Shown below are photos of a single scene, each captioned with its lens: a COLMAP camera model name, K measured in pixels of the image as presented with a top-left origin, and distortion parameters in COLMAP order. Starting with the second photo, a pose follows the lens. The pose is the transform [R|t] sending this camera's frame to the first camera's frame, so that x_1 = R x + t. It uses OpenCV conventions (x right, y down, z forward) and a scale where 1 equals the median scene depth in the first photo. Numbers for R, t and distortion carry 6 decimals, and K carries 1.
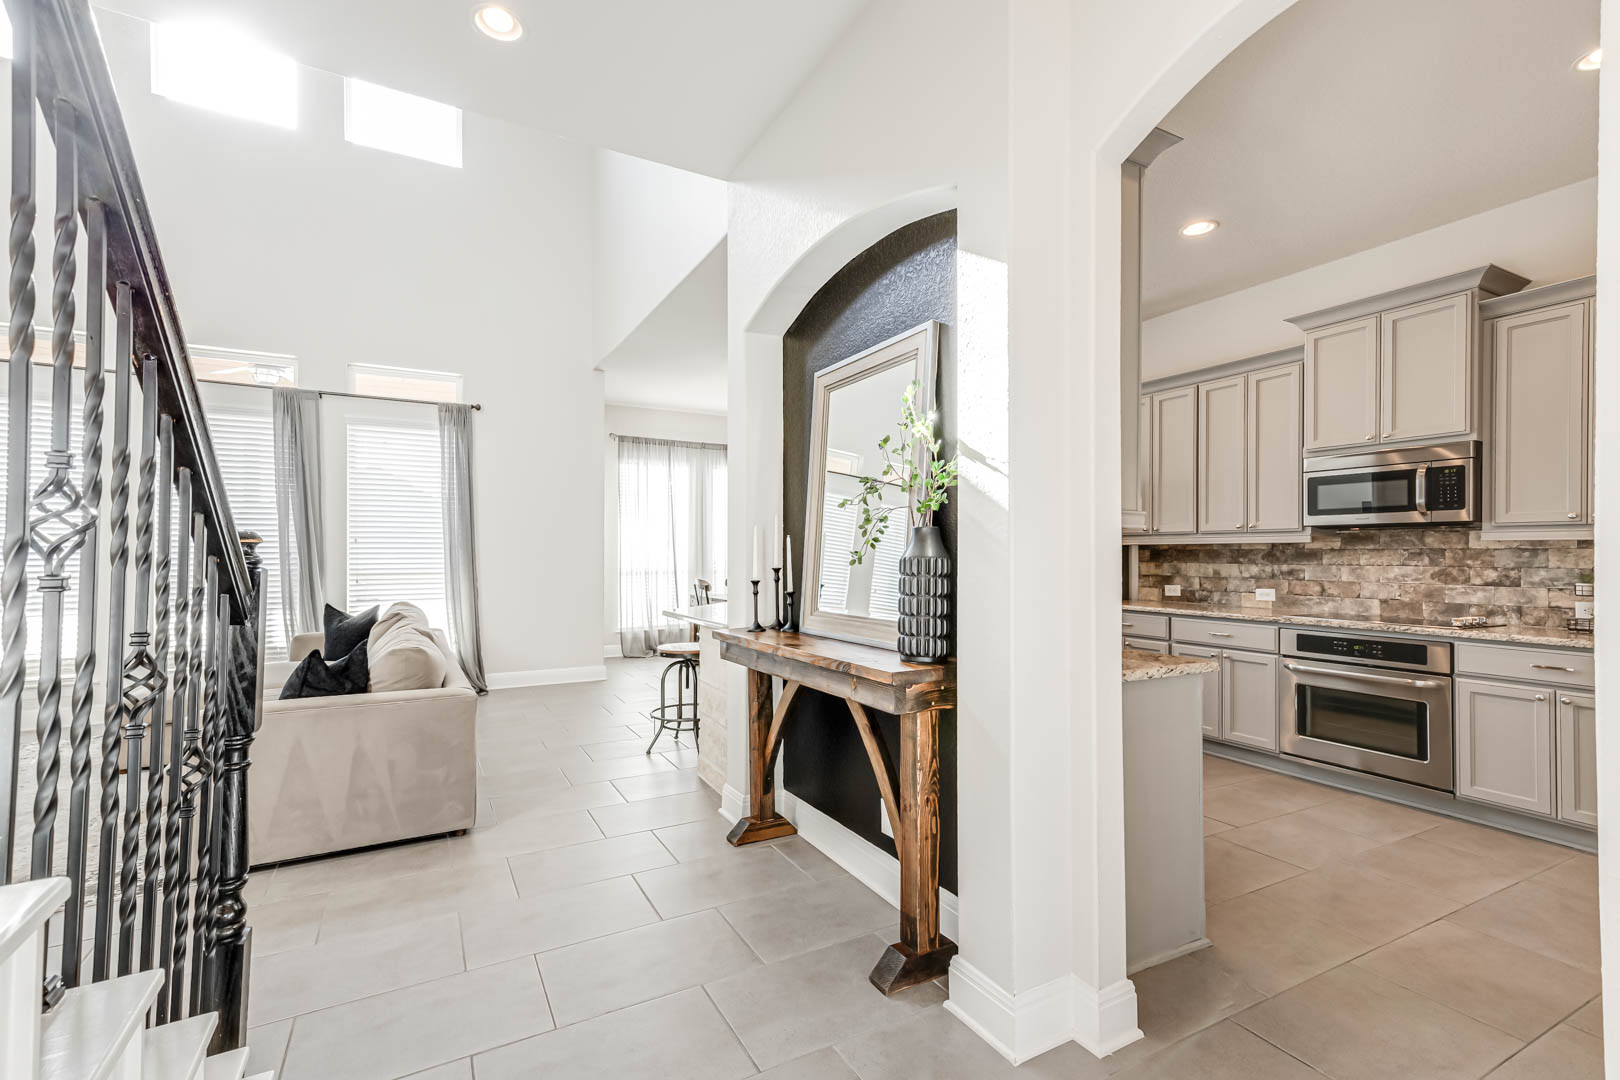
lens RADIAL K [[738.3, 0, 836.1], [0, 738.3, 548.7], [0, 0, 1]] dist [0.033347, -0.001061]
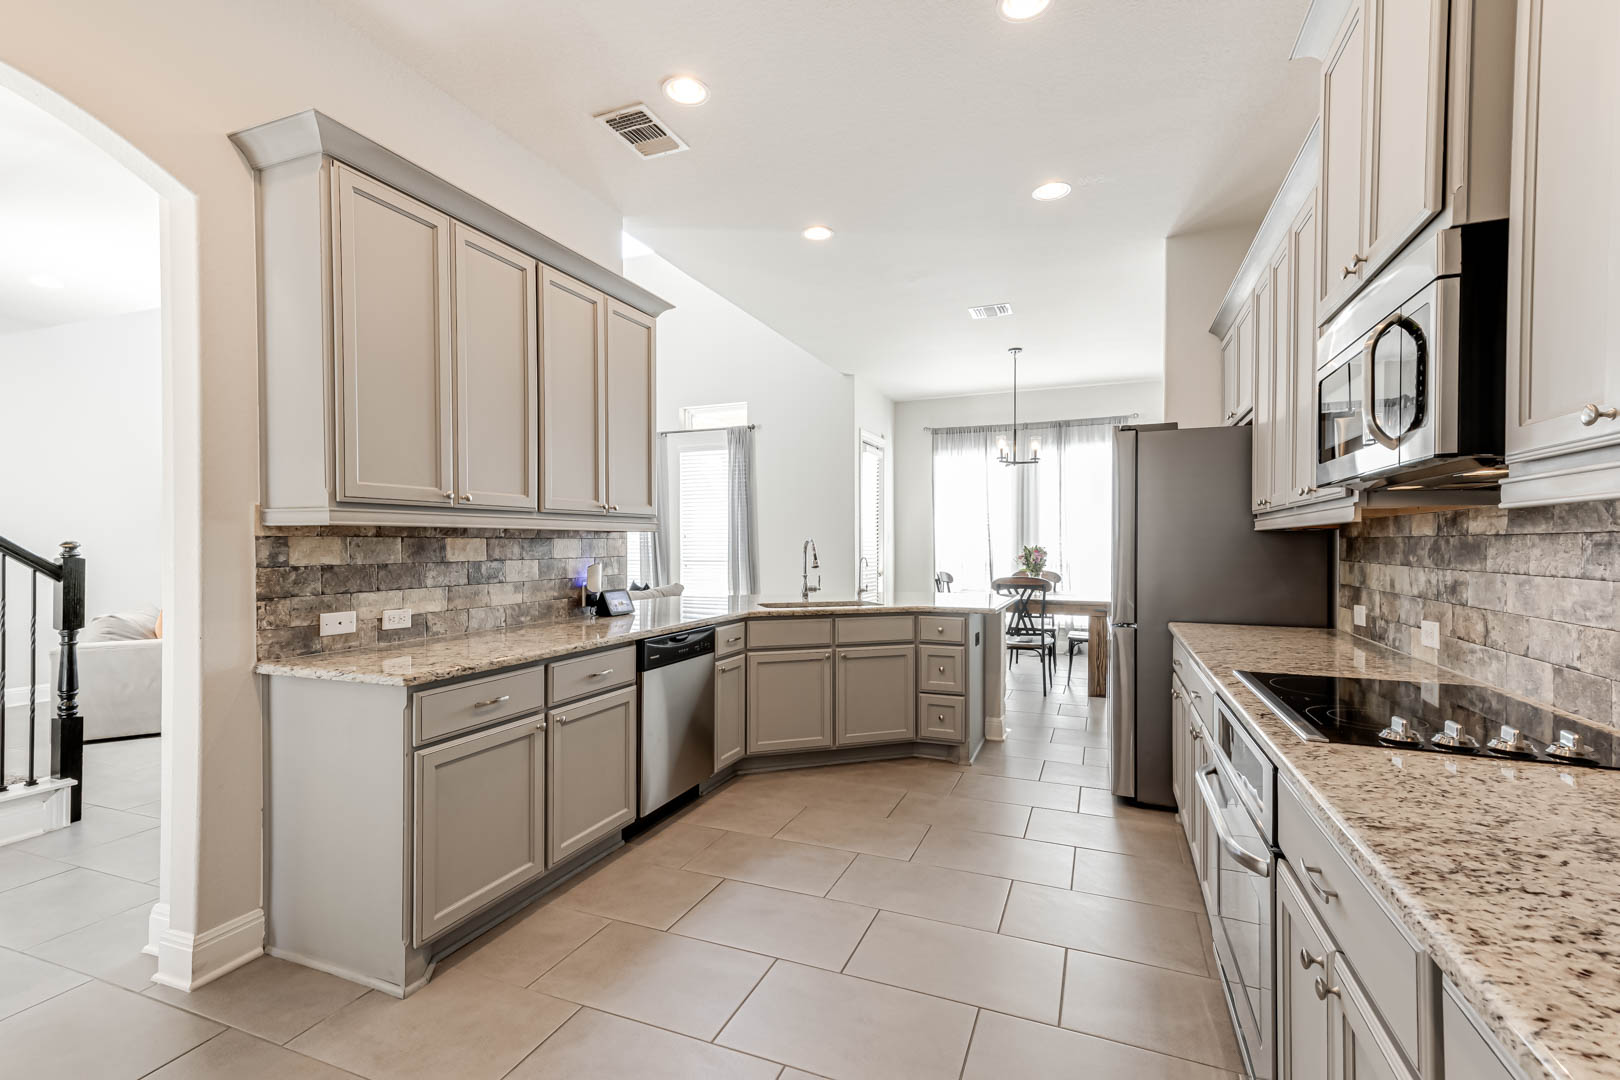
lens RADIAL K [[738.3, 0, 785.6], [0, 738.3, 550.7], [0, 0, 1]] dist [0.033347, -0.001061]
pose [[0.602943, 0.005712, -0.797764, 0.787122], [0.006258, 0.999910, 0.011889, 0.002009], [0.797760, -0.012161, 0.602853, 0.444611]]
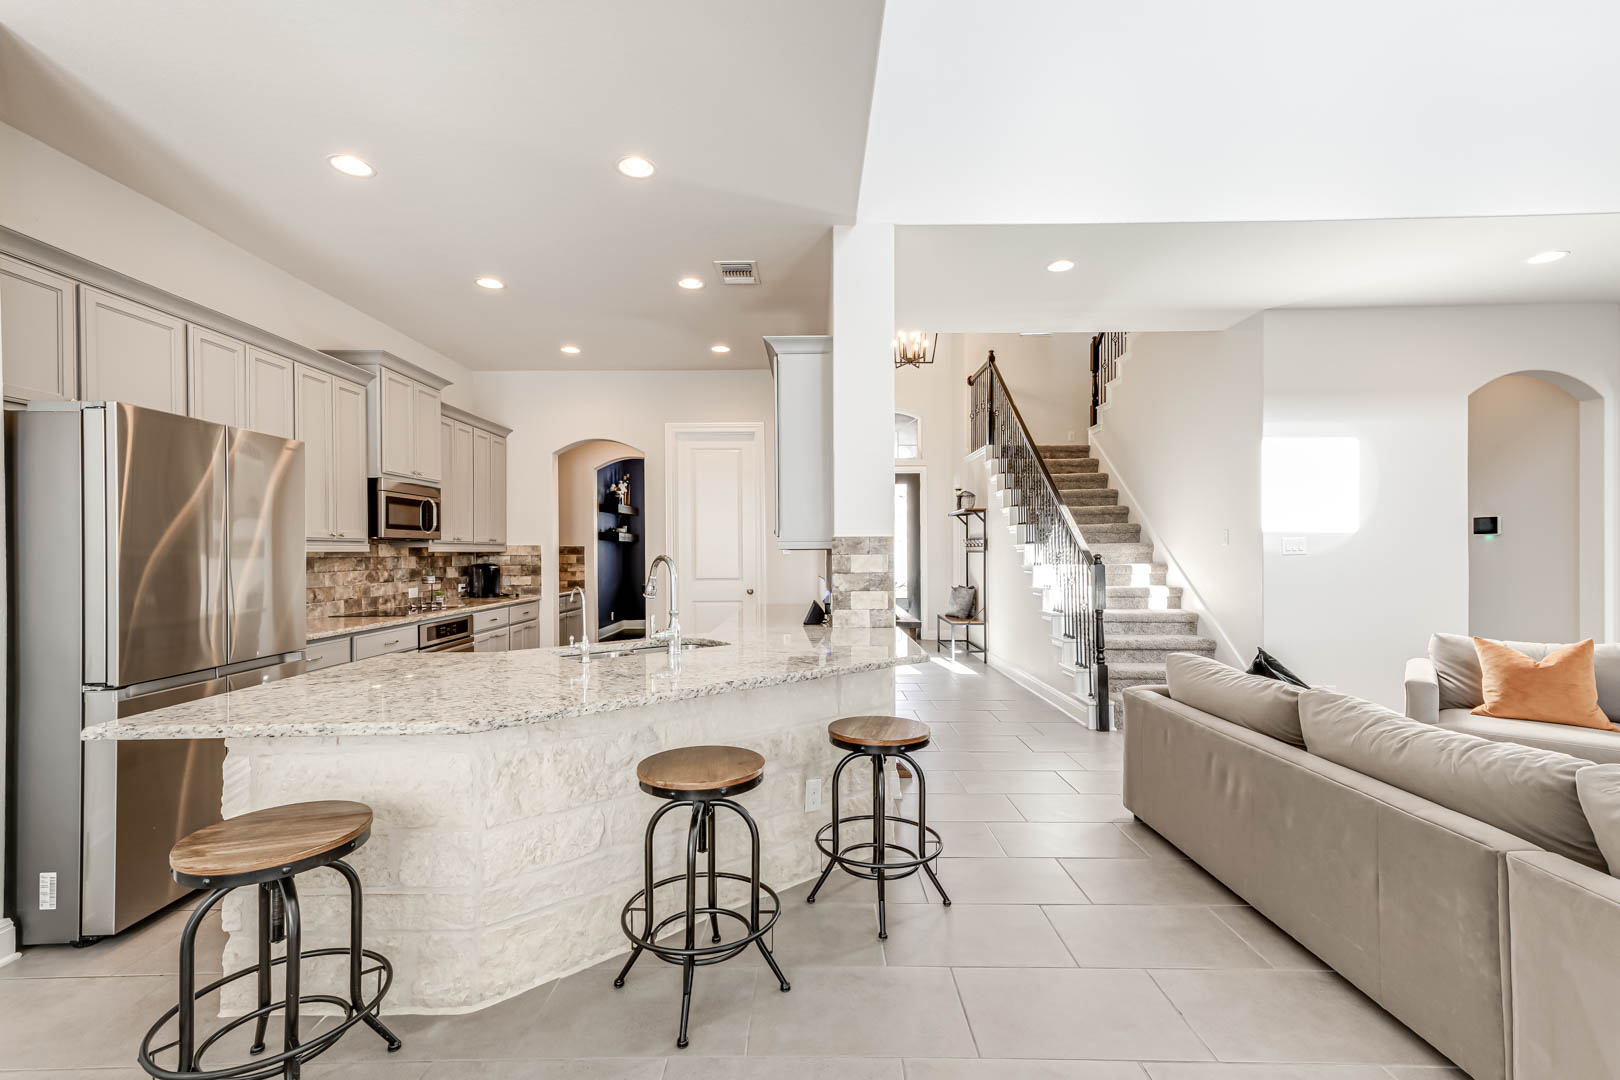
lens RADIAL K [[738.3, 0, 809.3], [0, 738.3, 548.2], [0, 0, 1]] dist [0.033347, -0.001061]
pose [[-0.866177, 0.005621, 0.499705, -0.495225], [0.002467, 0.999973, -0.006973, -0.004060], [-0.499731, -0.004807, -0.866167, 1.632318]]
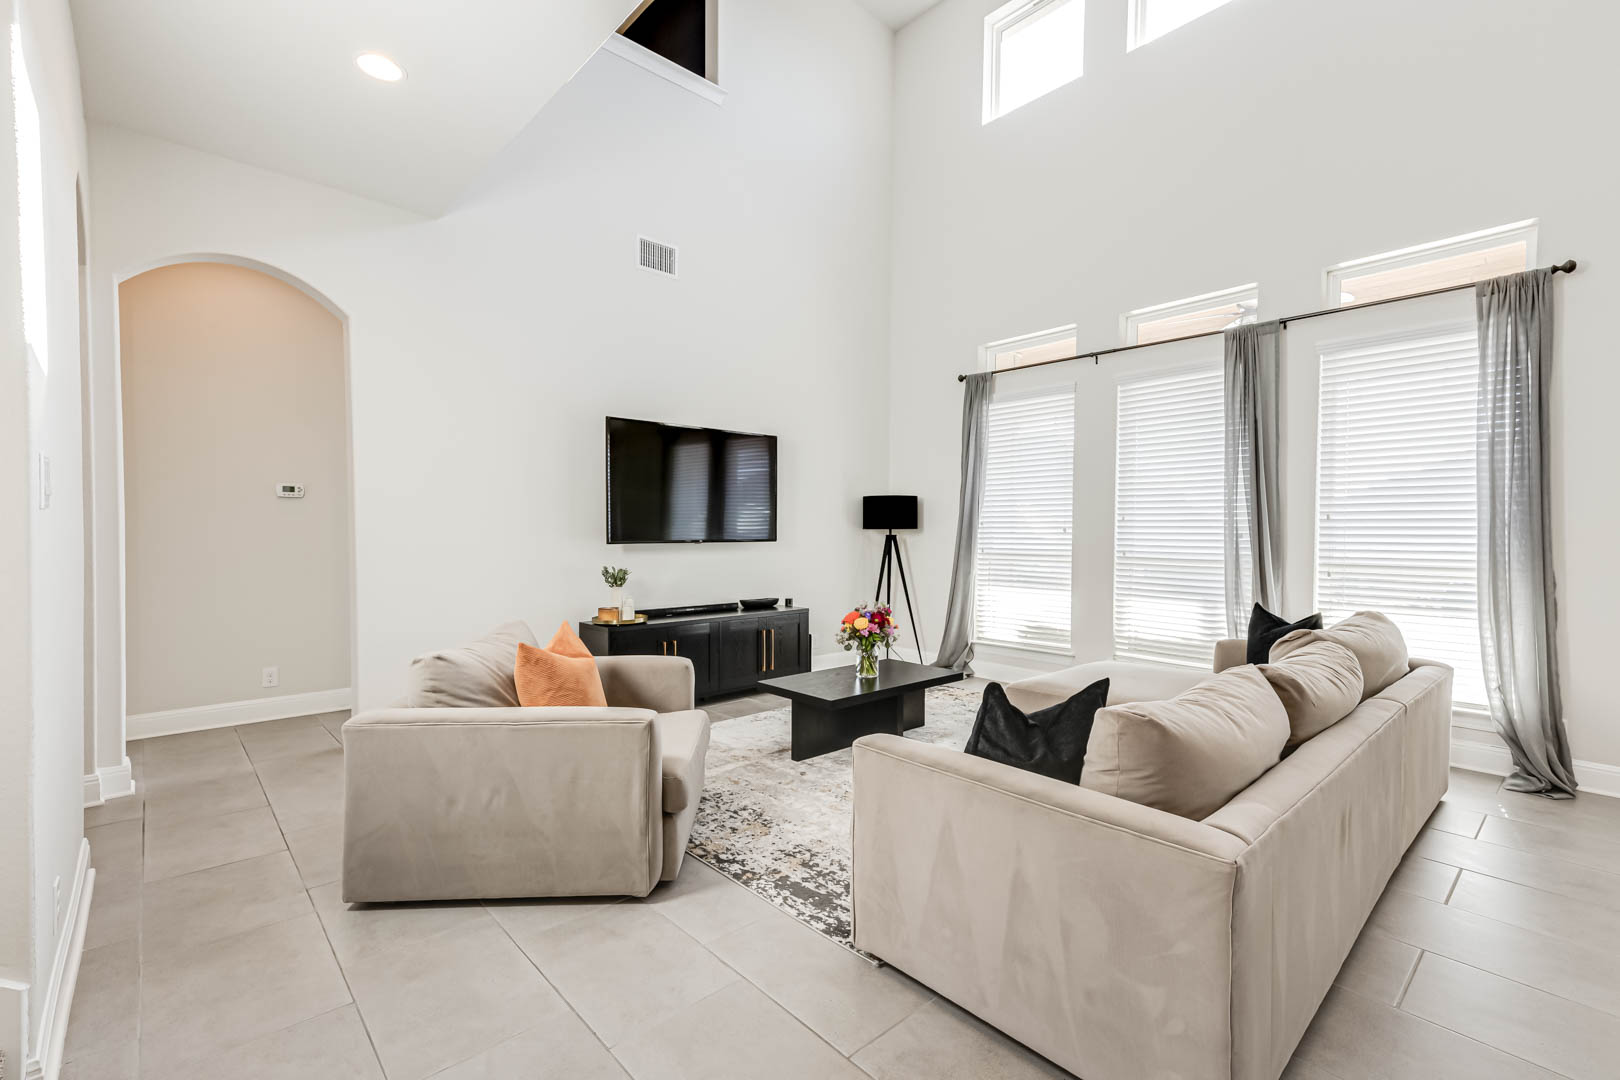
lens RADIAL K [[738.3, 0, 760.5], [0, 738.3, 548.2], [0, 0, 1]] dist [0.033347, -0.001061]
pose [[0.215865, 0.016475, -0.976284, -0.085824], [0.000390, 0.999856, 0.016959, 0.007665], [0.976423, -0.004041, 0.215828, 0.445828]]
